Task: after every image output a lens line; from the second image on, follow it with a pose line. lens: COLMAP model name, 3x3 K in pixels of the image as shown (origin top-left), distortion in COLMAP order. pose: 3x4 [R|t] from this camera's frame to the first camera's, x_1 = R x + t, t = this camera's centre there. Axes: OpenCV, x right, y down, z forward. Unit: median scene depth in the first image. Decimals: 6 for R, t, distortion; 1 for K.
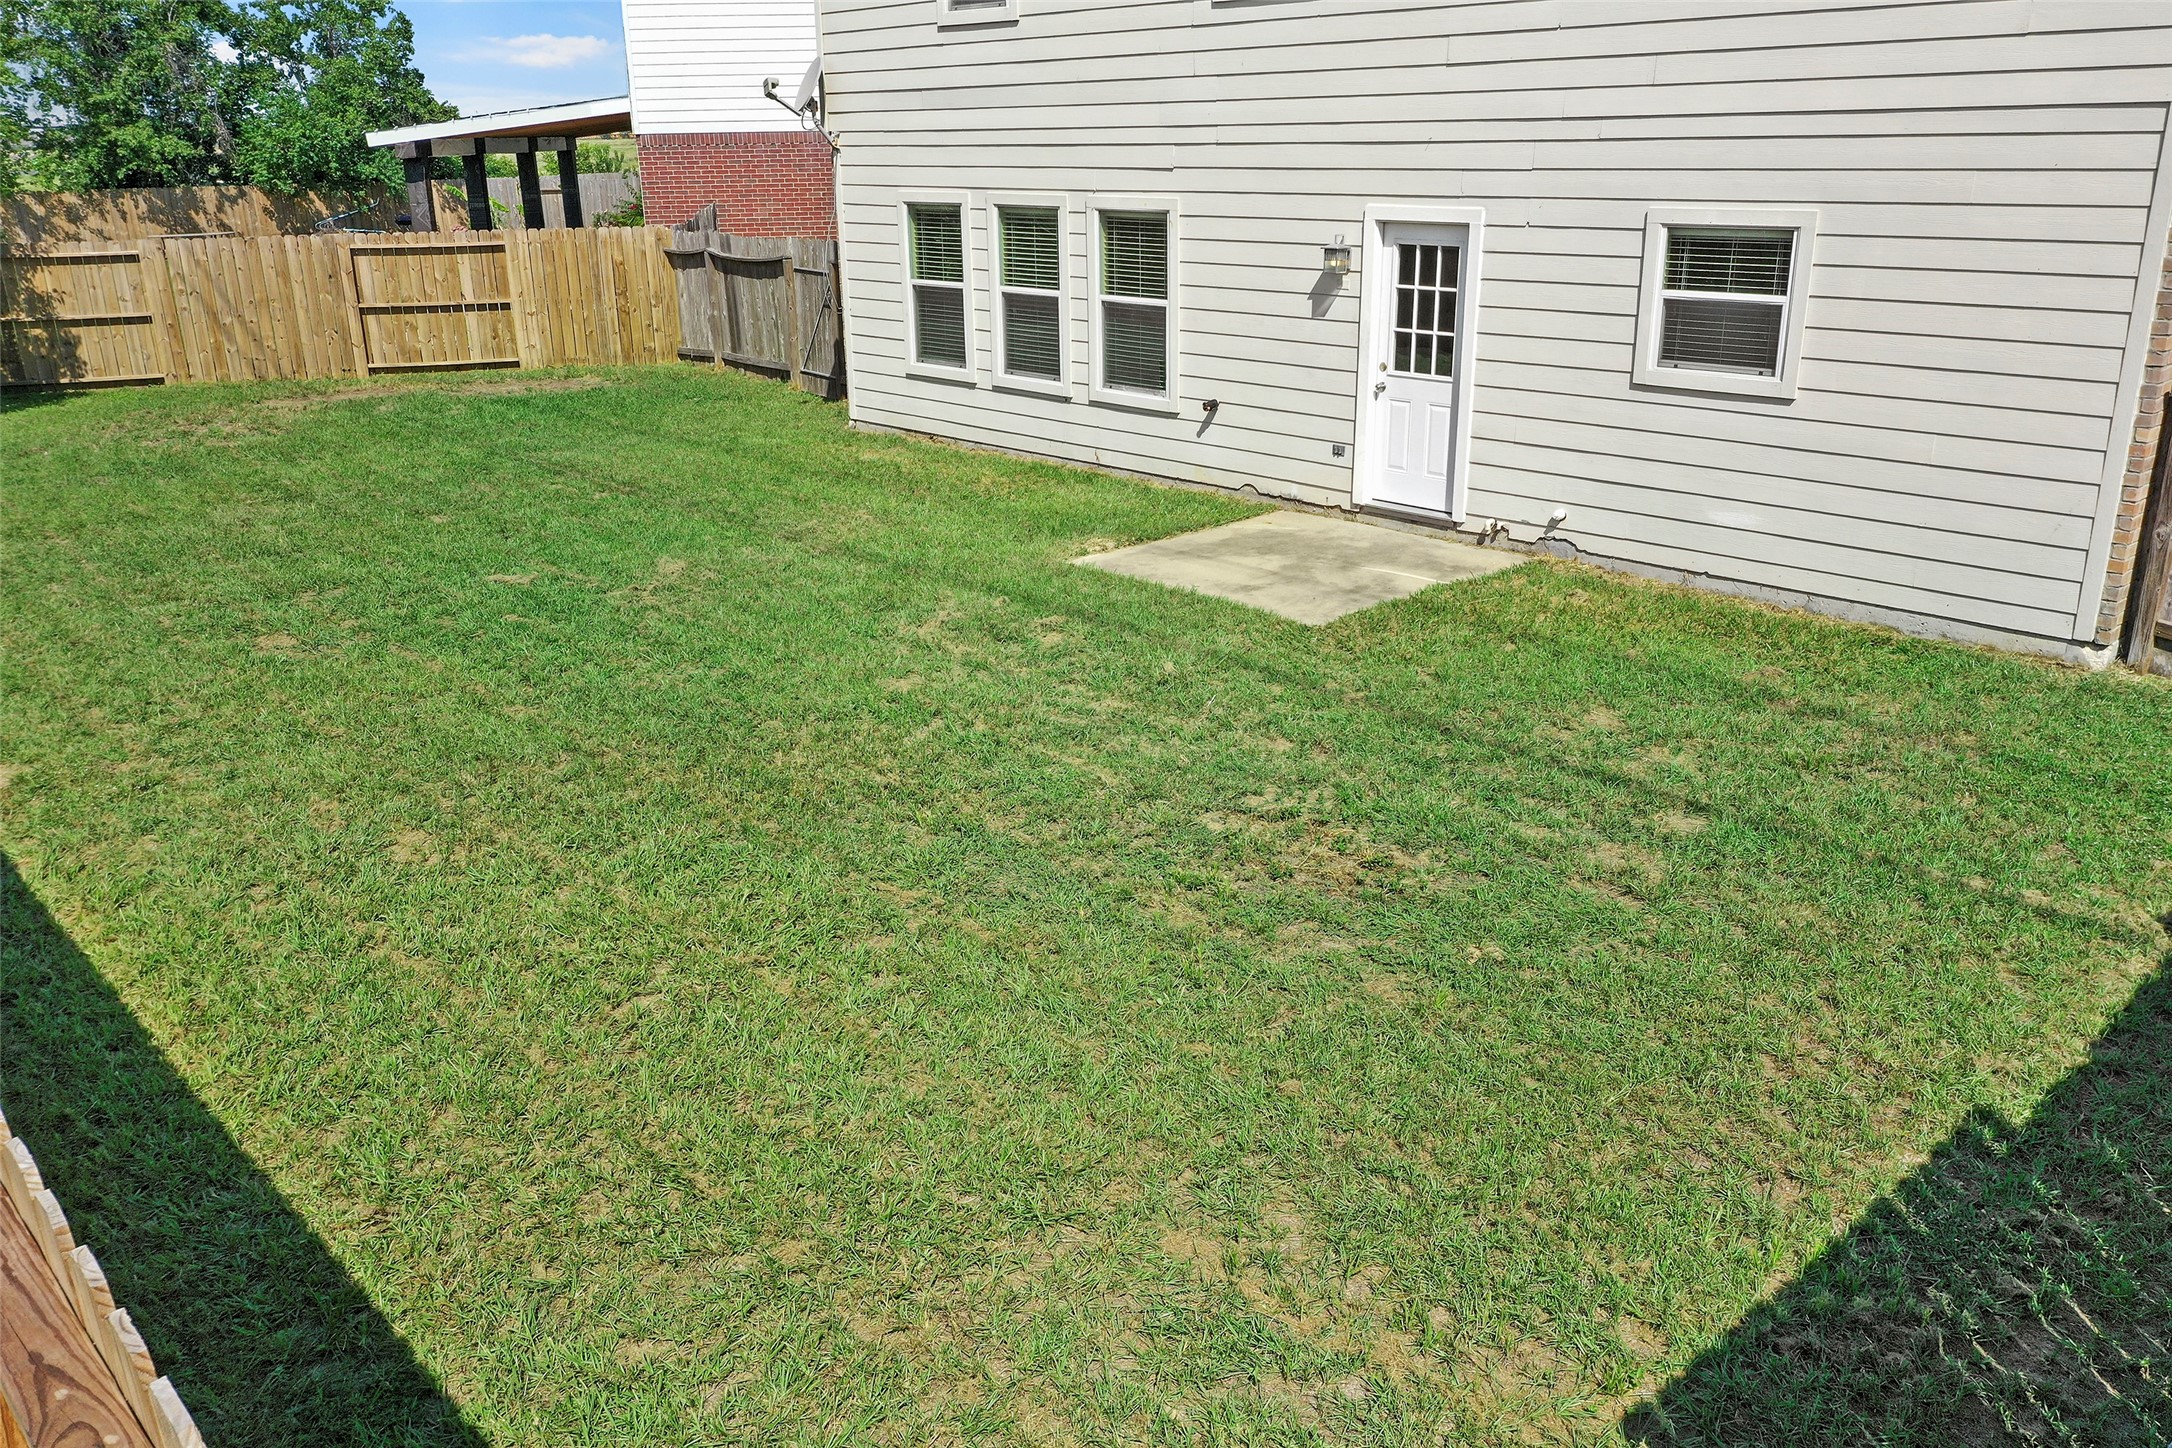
lens RADIAL K [[1715.8, 0, 1082.5], [0, 1715.8, 725.6], [0, 0, 1]] dist [0.015036, 0.002942]
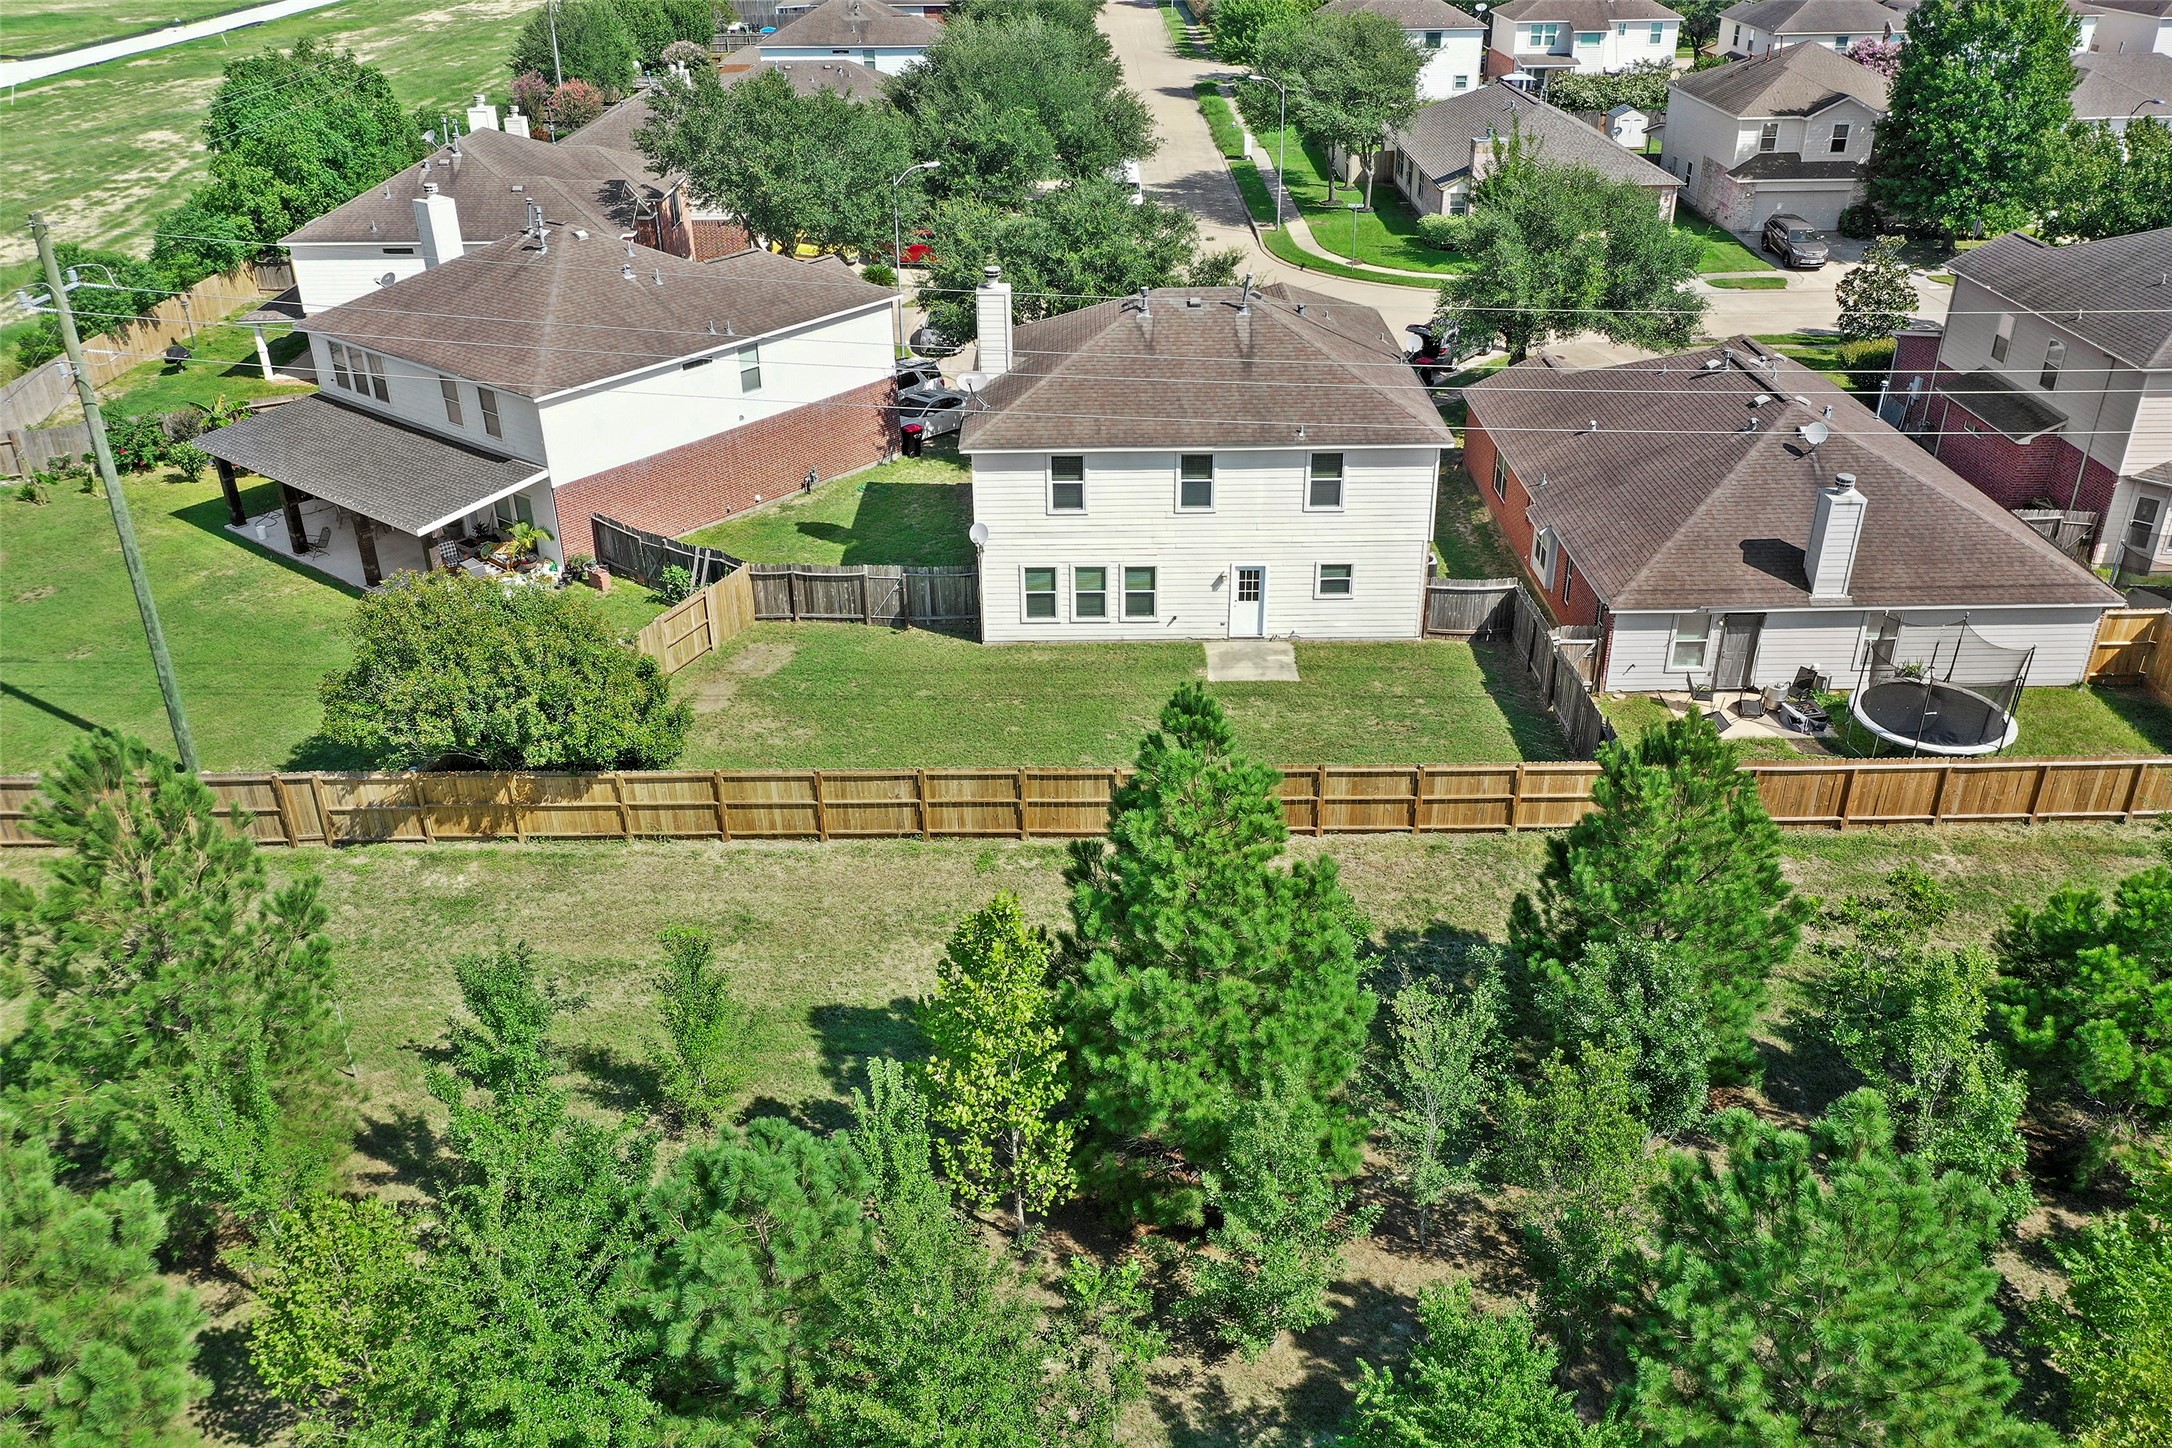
lens RADIAL K [[1715.8, 0, 1087.3], [0, 1715.8, 723.8], [0, 0, 1]] dist [0.015036, 0.002942]
pose [[0.675082, -0.329764, 0.659939, -2.271215], [0.239964, 0.944047, 0.226259, -0.775691], [-0.697625, 0.005618, 0.716441, -1.243977]]
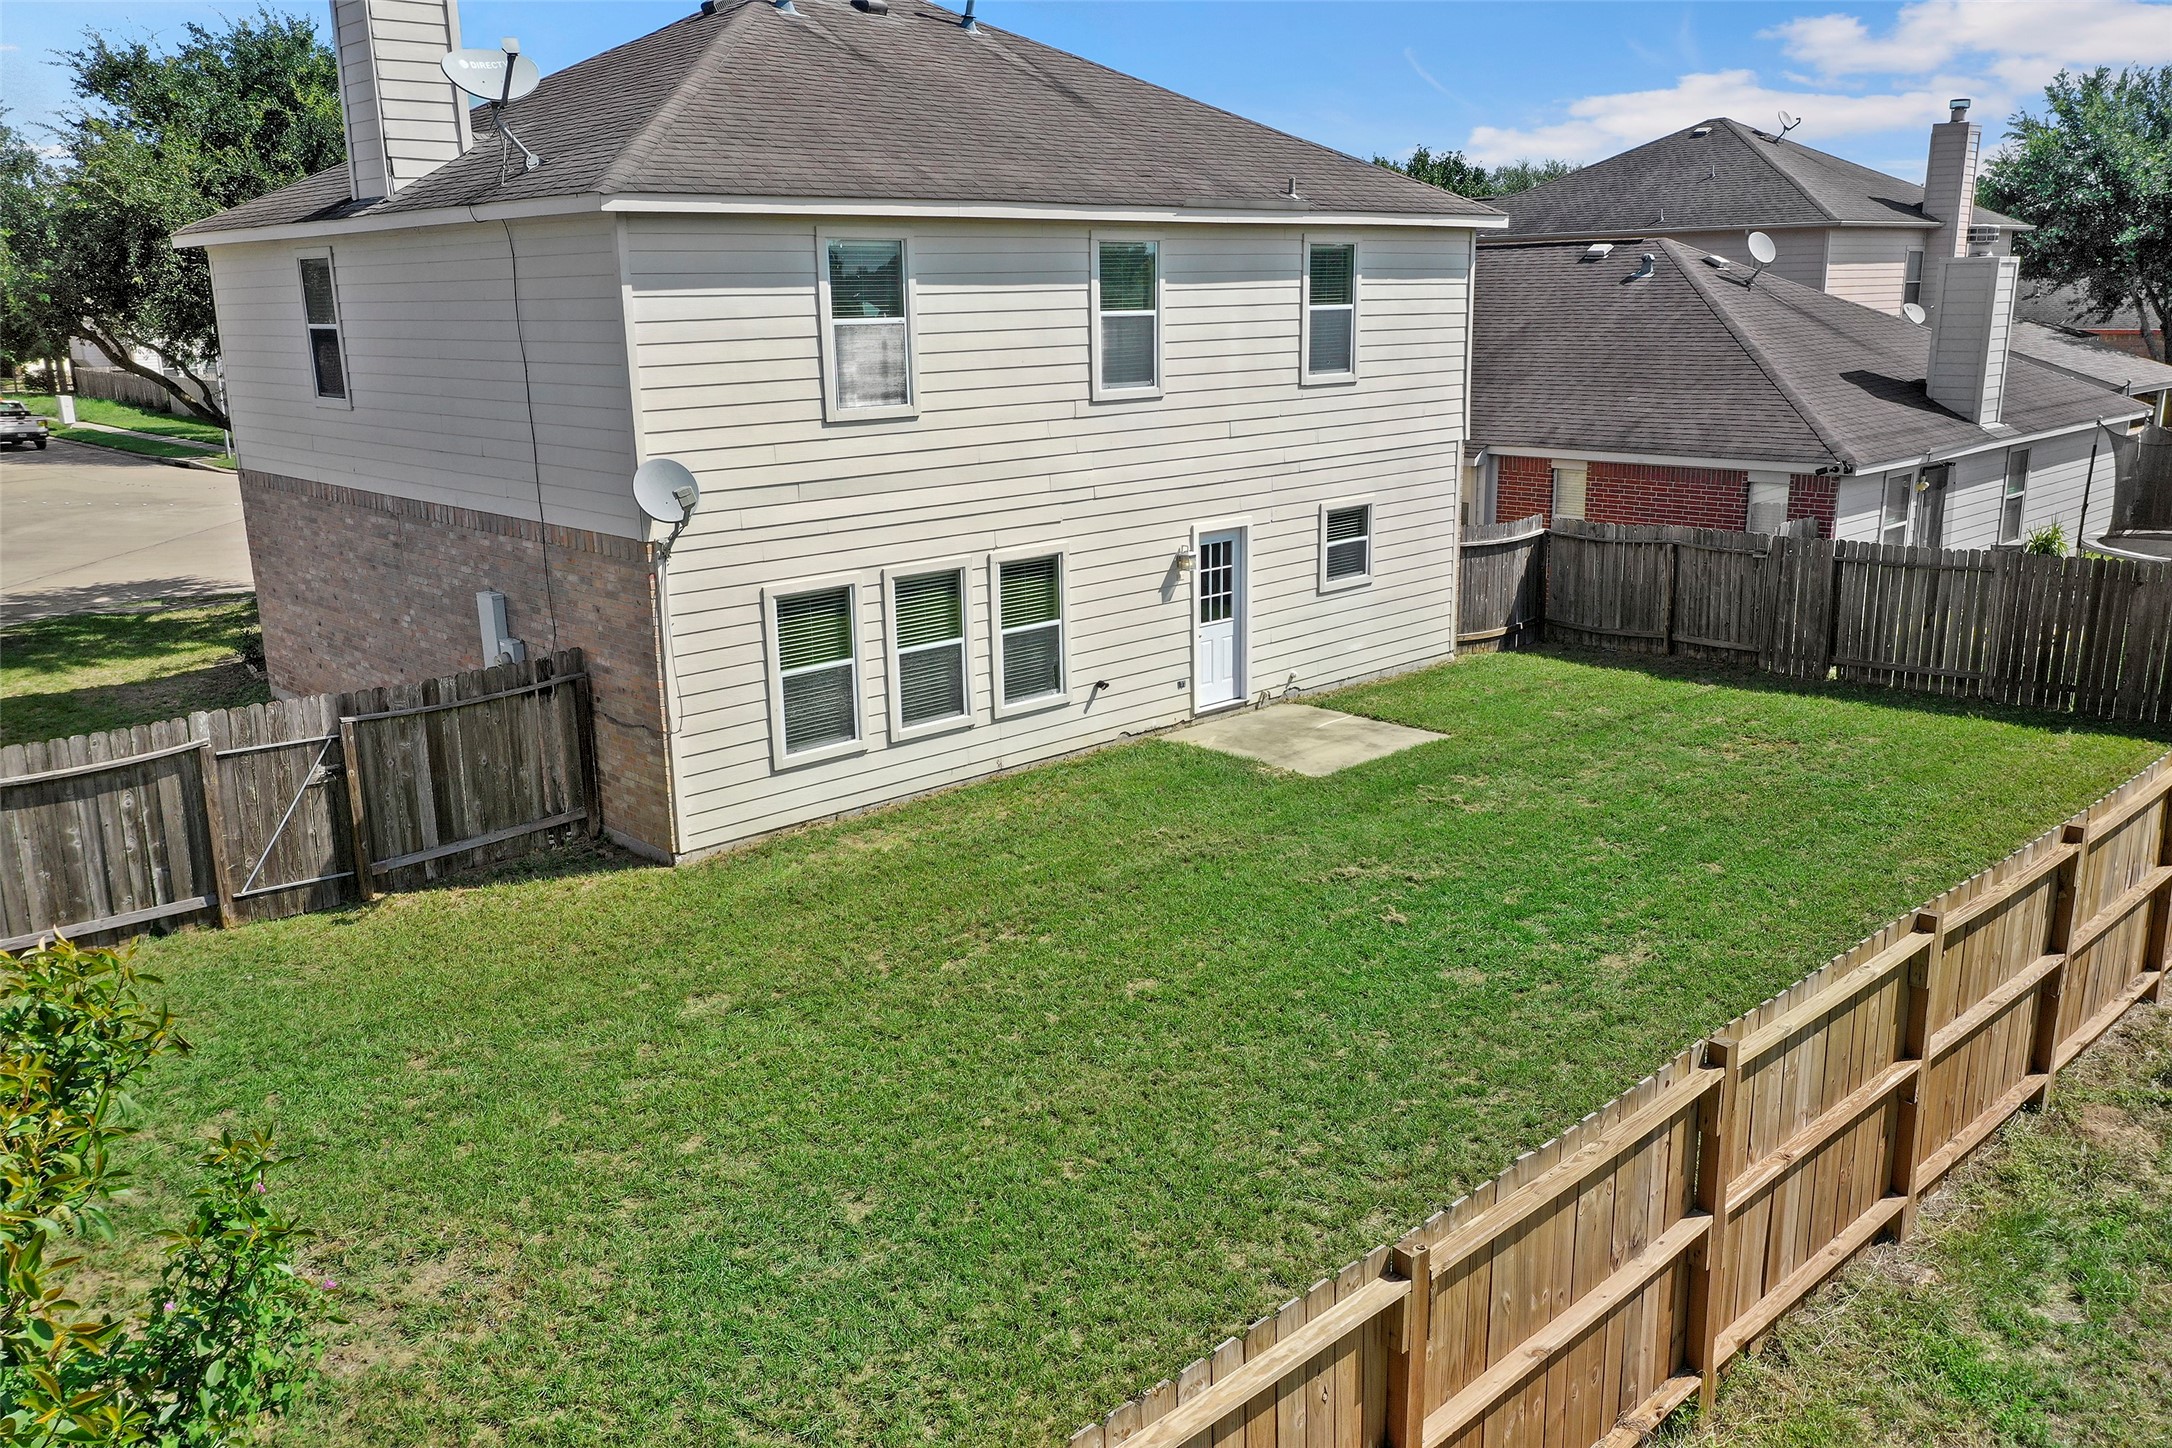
lens RADIAL K [[1715.8, 0, 1092.0], [0, 1715.8, 729.1], [0, 0, 1]] dist [0.015036, 0.002942]
pose [[-0.014582, -0.228419, 0.973454, -1.212786], [0.348082, 0.911502, 0.219097, -0.444232], [-0.937351, 0.342037, 0.066217, 0.919755]]
